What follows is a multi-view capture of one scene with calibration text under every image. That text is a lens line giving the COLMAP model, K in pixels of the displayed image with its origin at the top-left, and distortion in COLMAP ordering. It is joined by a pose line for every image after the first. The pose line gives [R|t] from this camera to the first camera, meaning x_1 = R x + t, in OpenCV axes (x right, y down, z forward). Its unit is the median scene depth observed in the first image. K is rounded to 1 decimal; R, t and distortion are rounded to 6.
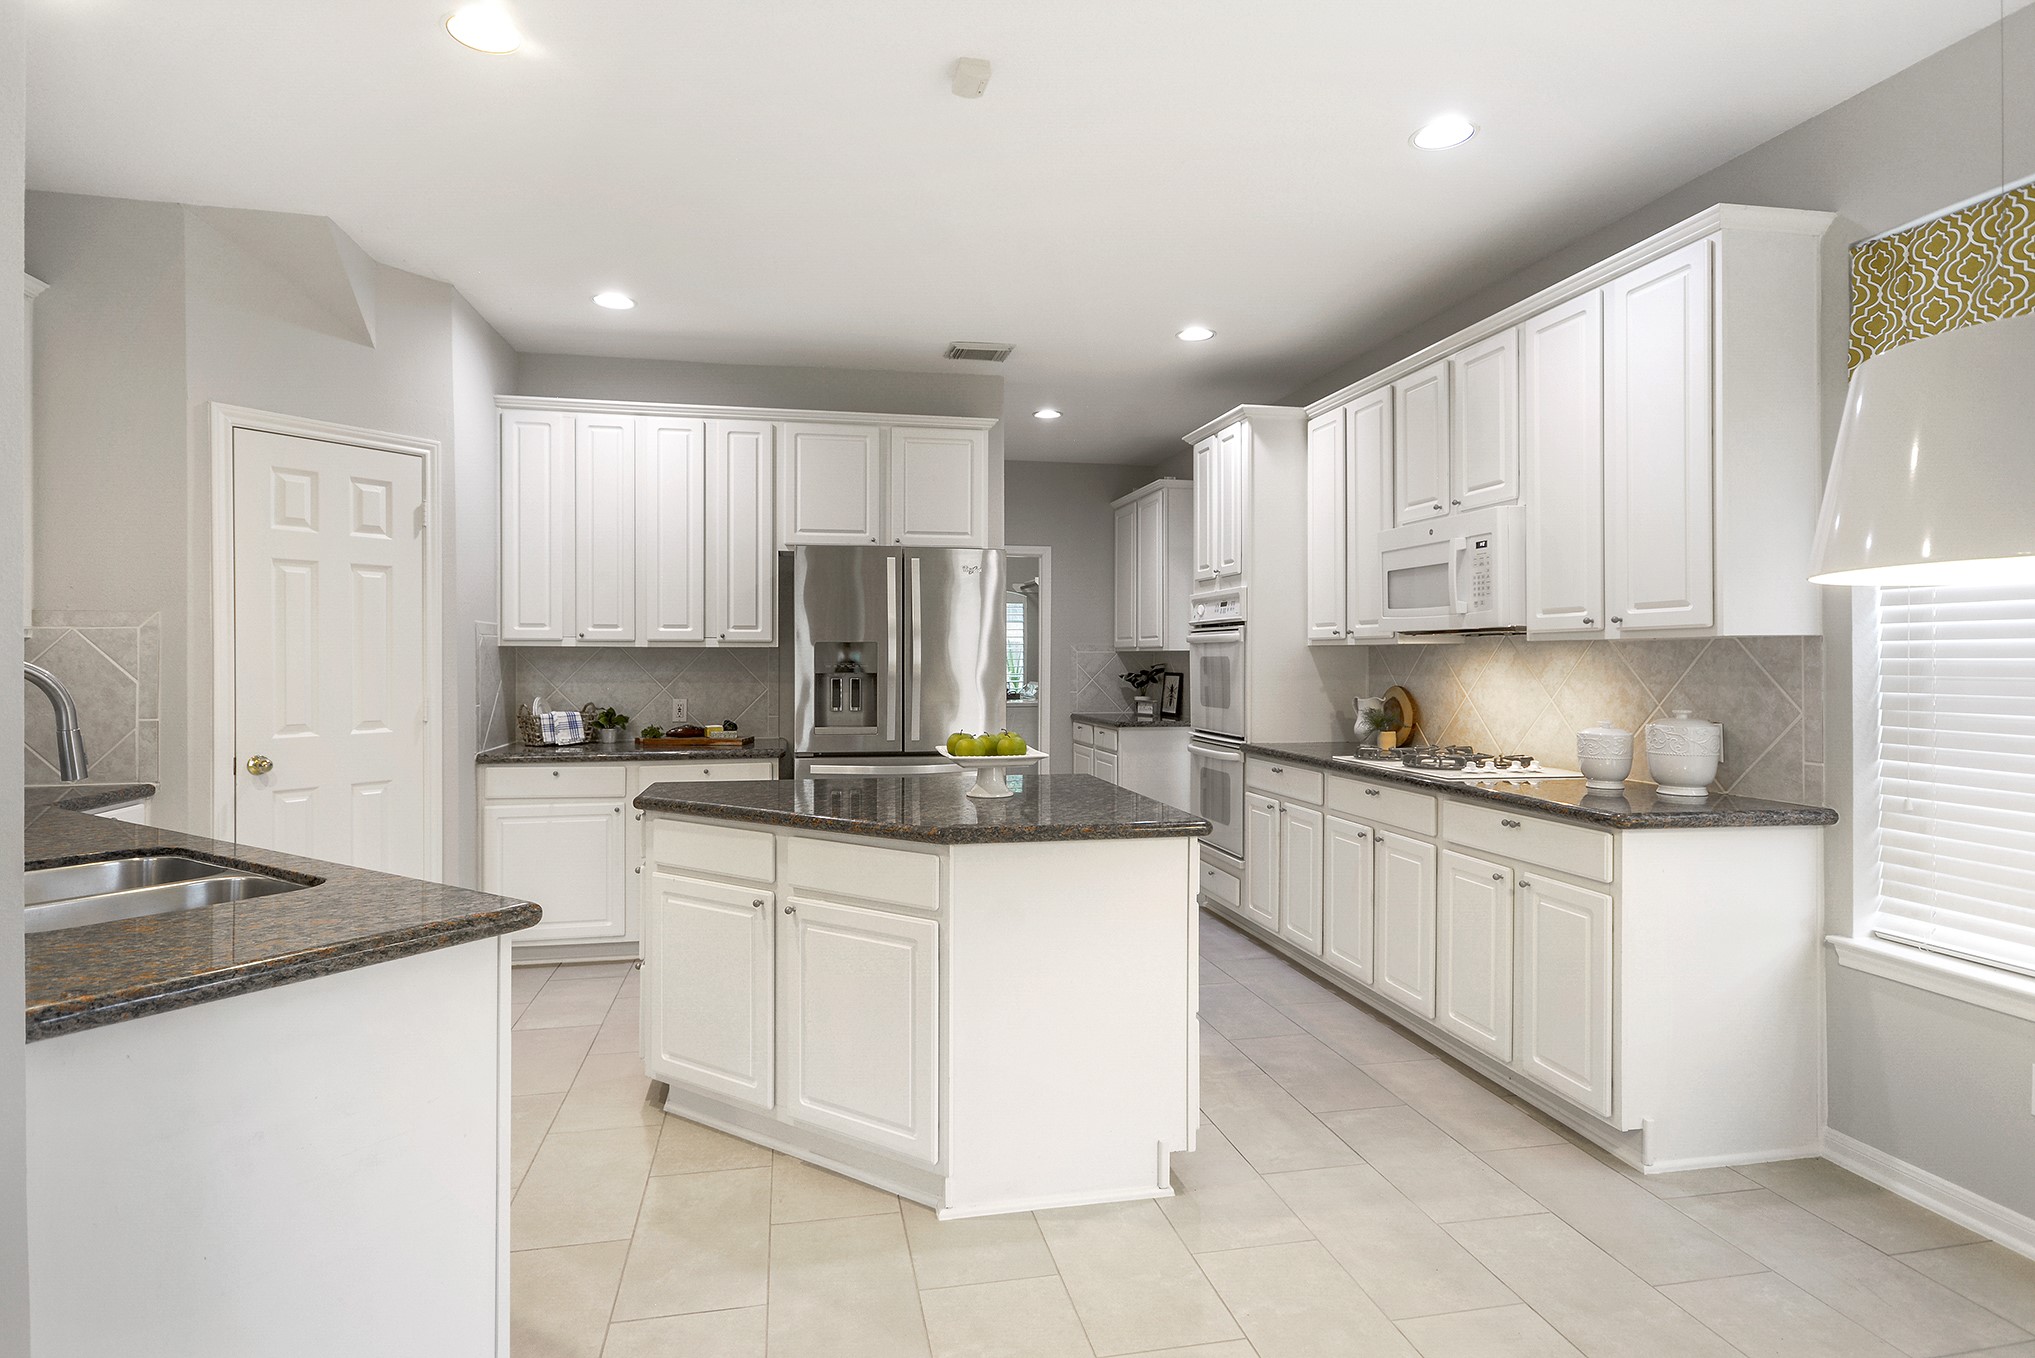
lens RADIAL K [[1078.6, 0, 1016.6], [0, 1078.6, 656.9], [0, 0, 1]] dist [0.013535, 0.002433]
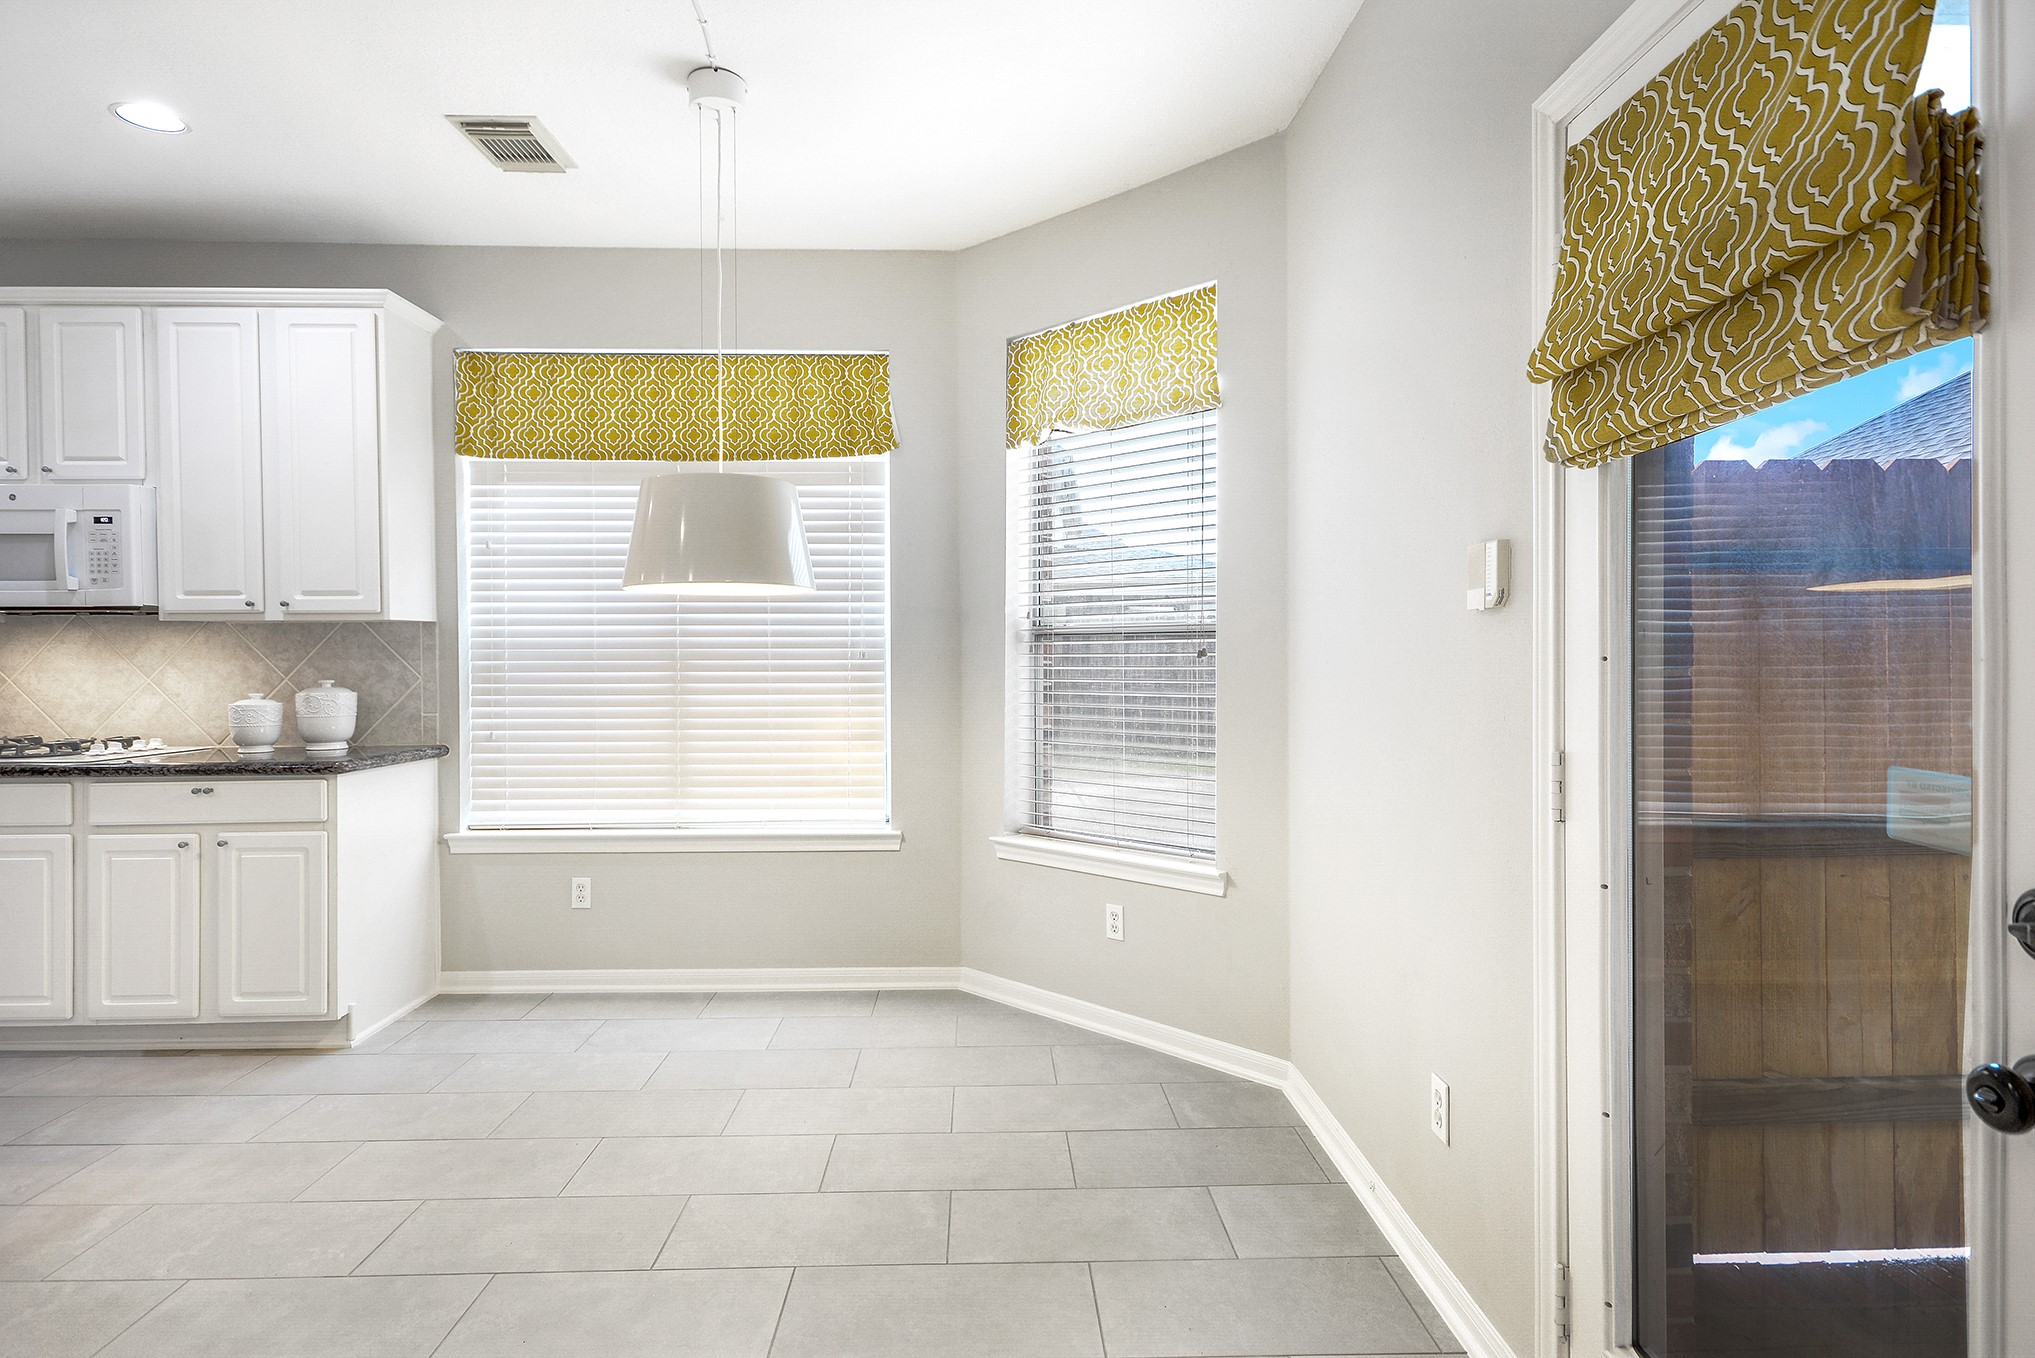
lens RADIAL K [[1078.6, 0, 1016.6], [0, 1078.6, 662.8], [0, 0, 1]] dist [0.013535, 0.002433]
pose [[0.177890, -0.011658, 0.983981, -0.457108], [0.002234, 0.999932, 0.011443, 0.017420], [-0.984048, 0.000163, 0.177904, 0.020950]]
